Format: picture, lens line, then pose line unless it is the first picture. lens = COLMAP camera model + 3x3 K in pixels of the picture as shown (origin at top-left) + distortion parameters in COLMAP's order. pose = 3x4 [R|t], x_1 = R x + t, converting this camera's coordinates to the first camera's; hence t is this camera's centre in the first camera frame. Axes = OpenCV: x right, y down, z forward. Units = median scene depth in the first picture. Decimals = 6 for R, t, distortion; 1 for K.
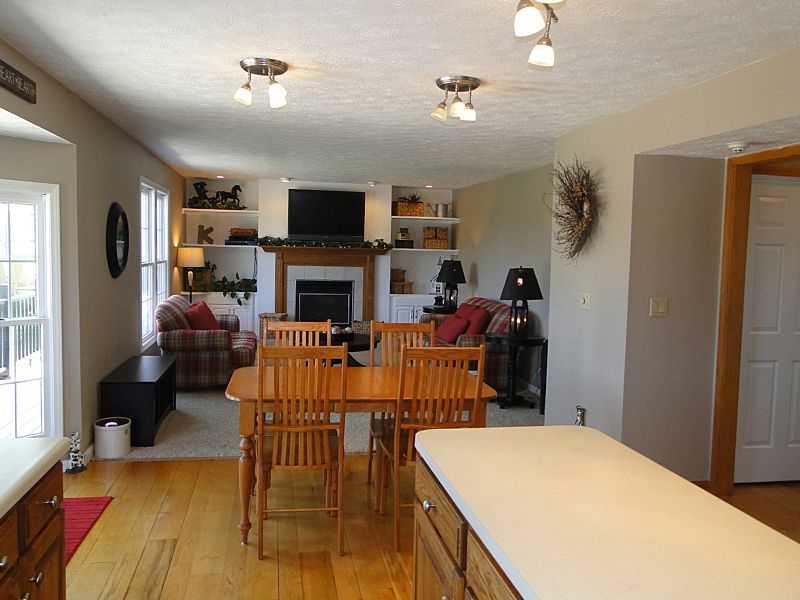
lens RADIAL K [[672.9, 0, 365.0], [0, 672.9, 300.5], [0, 0, 1]] dist [-0.012913, -0.002777]
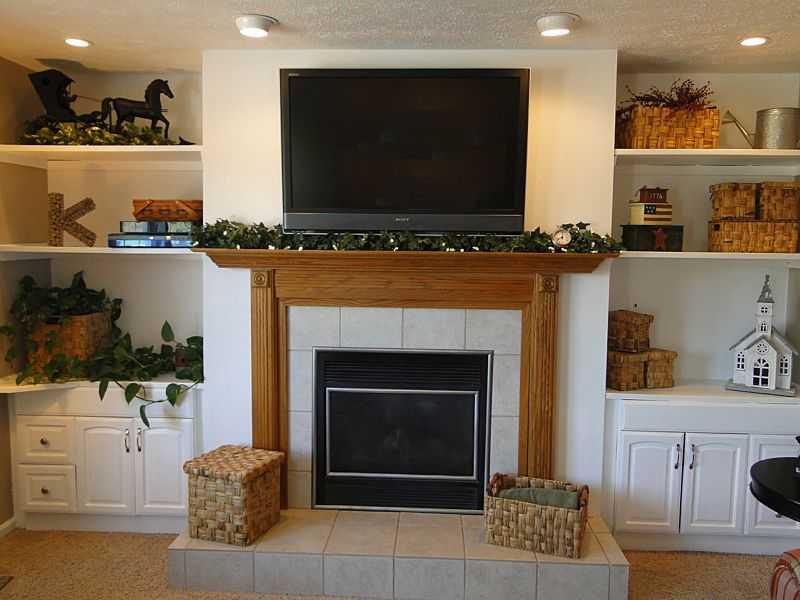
lens RADIAL K [[672.9, 0, 365.0], [0, 672.9, 300.5], [0, 0, 1]] dist [-0.012913, -0.002777]
pose [[0.968288, 0.007437, -0.249728, 0.005147], [-0.007462, 0.999972, 0.000847, -0.054482], [0.249727, 0.001043, 0.968316, 0.672956]]
